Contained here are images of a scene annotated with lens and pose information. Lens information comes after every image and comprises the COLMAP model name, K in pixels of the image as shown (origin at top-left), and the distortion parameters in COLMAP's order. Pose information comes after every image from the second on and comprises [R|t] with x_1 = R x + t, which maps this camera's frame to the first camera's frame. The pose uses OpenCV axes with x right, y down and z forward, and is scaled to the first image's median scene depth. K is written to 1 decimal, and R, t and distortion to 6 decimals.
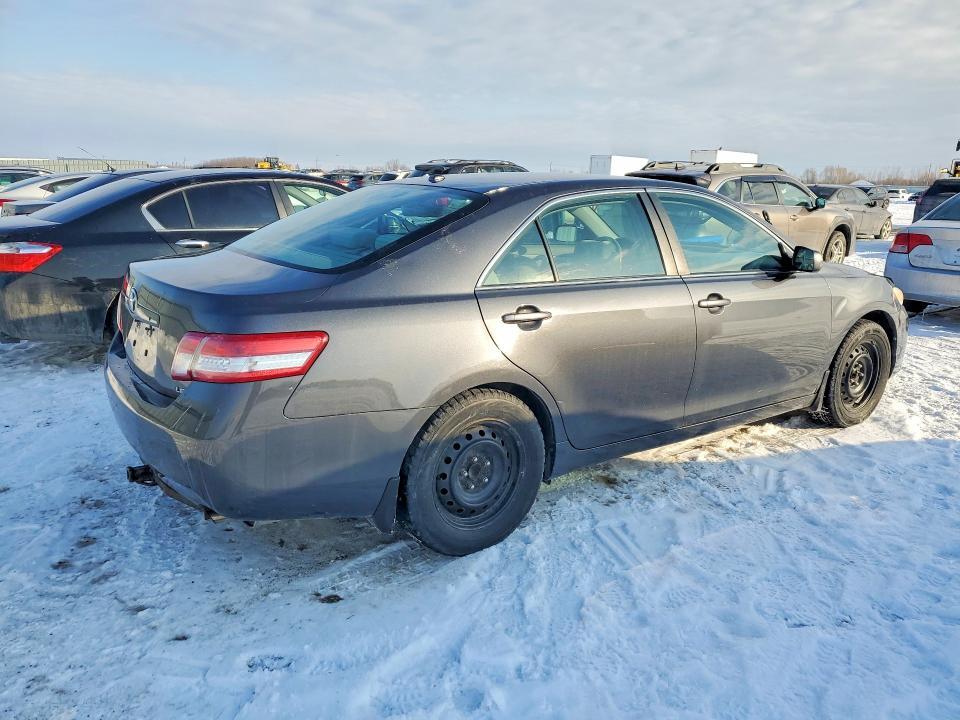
lens RADIAL K [[738.9, 0, 479.0], [0, 738.9, 361.6], [0, 0, 1]] dist [0.021792, -0.008165]
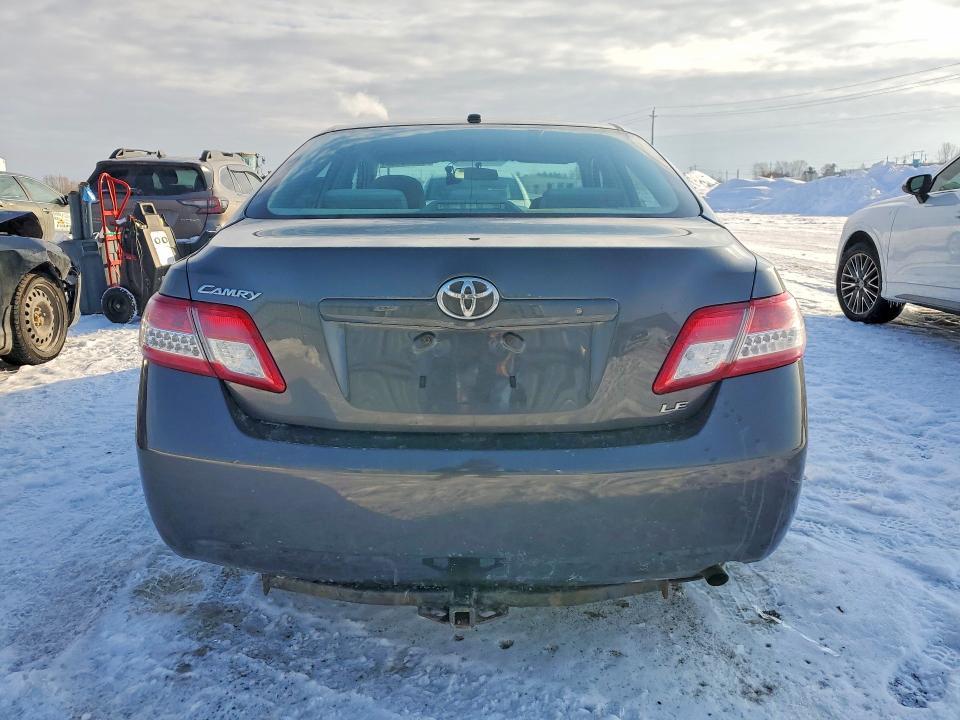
lens RADIAL K [[738.9, 0, 479.2], [0, 738.9, 358.0], [0, 0, 1]] dist [0.021792, -0.008165]
pose [[0.589762, -0.191060, 0.784651, -0.884960], [0.203930, 0.975356, 0.084217, -0.081002], [-0.781405, 0.110346, 0.614191, 0.655562]]
